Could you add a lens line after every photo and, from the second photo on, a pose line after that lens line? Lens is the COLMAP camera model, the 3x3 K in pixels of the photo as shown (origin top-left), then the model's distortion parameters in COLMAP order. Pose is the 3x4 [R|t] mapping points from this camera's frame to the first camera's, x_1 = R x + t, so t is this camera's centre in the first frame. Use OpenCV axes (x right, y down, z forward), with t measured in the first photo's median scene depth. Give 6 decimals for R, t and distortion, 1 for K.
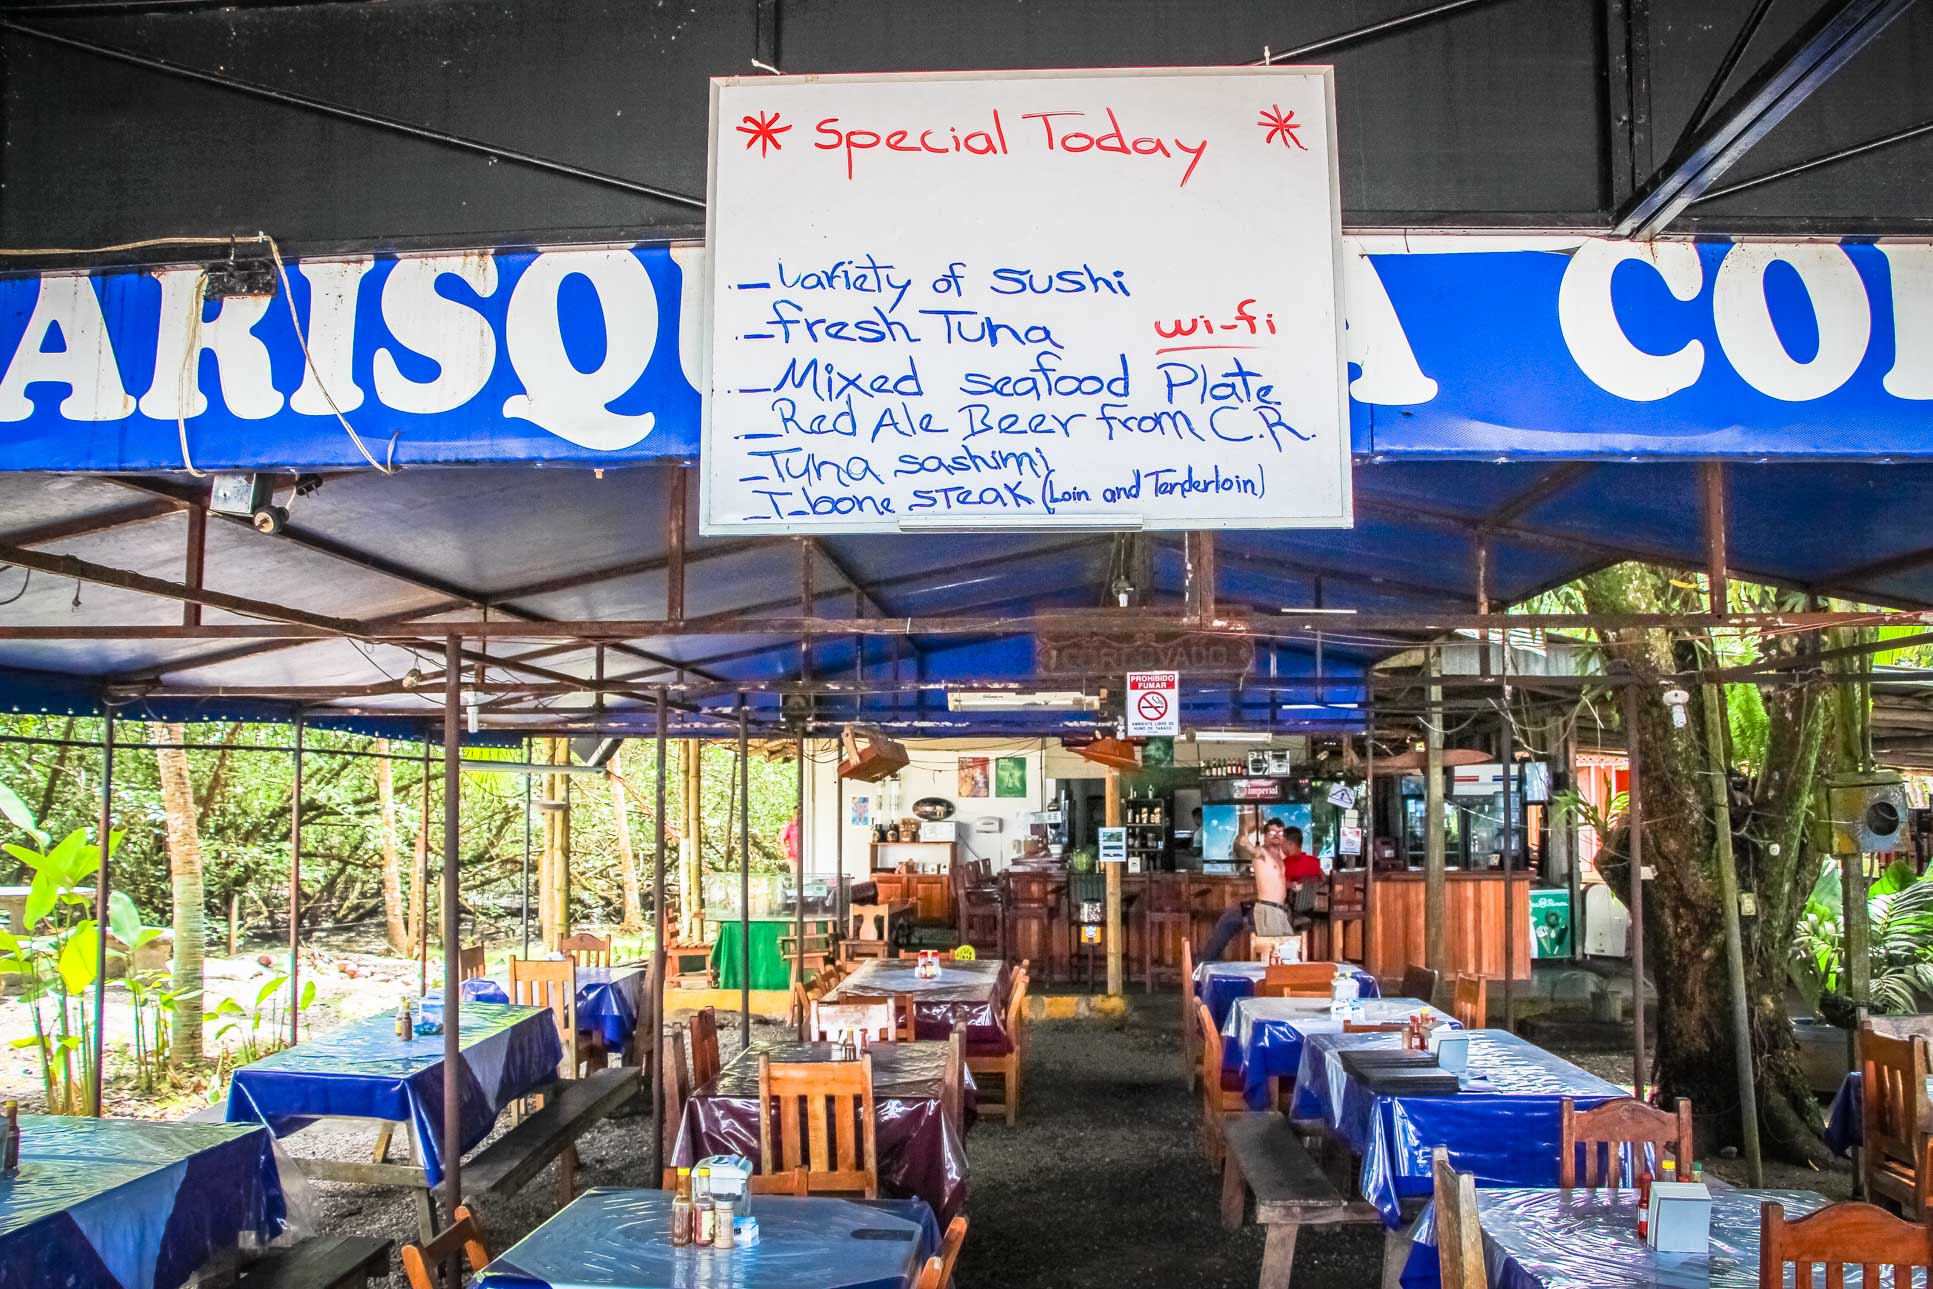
lens RADIAL K [[1561.3, 0, 966.5], [0, 1561.3, 644.5], [0, 0, 1]] dist [-0.195378, 0.166444]
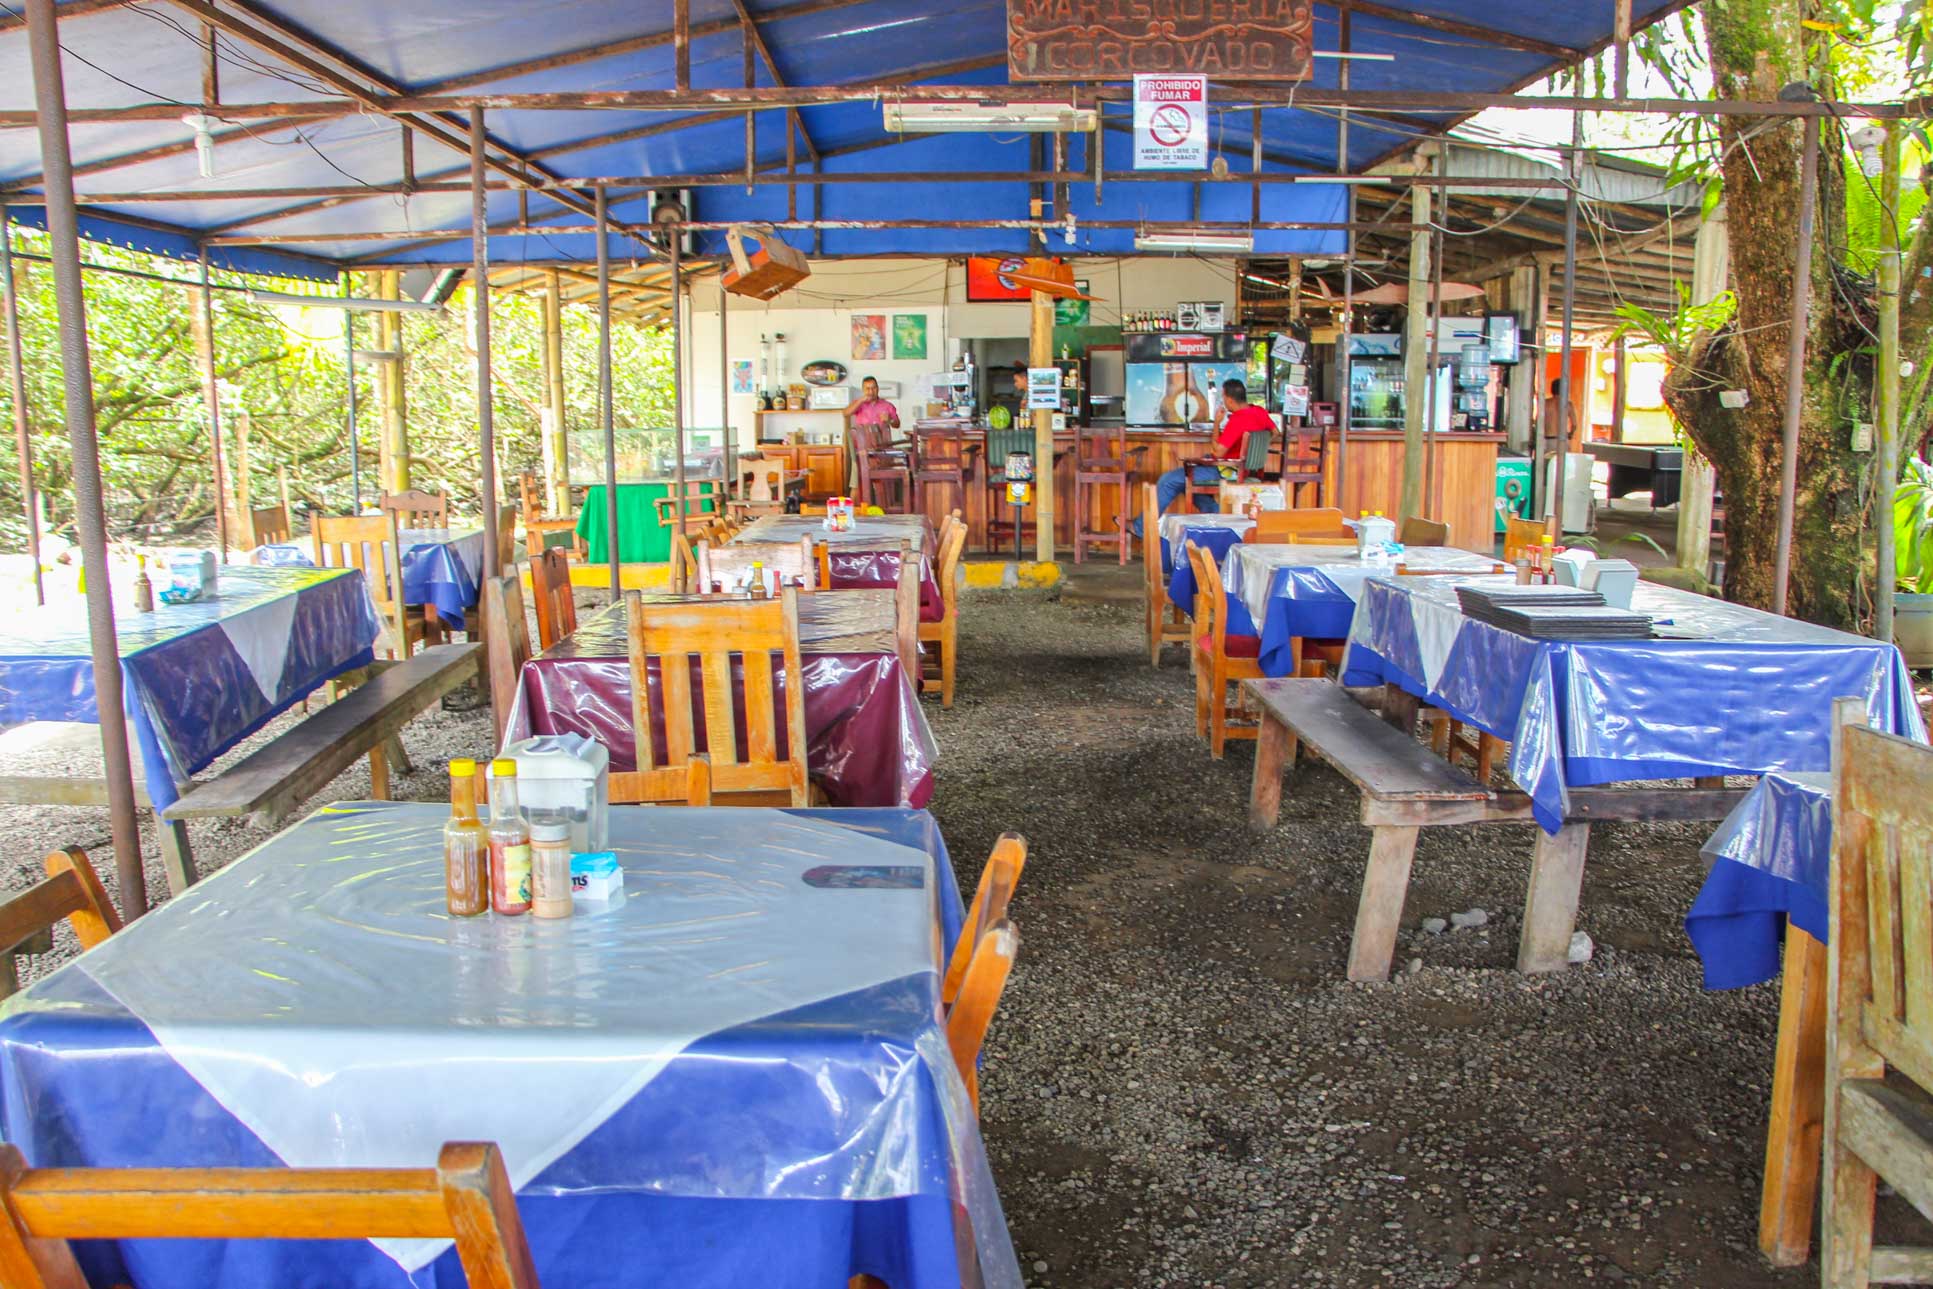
lens RADIAL K [[1561.3, 0, 966.5], [0, 1561.3, 644.5], [0, 0, 1]] dist [-0.195378, 0.166444]
pose [[0.996944, -0.016828, 0.076281, -0.023660], [-0.002995, 0.967567, 0.252597, 0.070462], [-0.078058, -0.252053, 0.964560, 0.200958]]
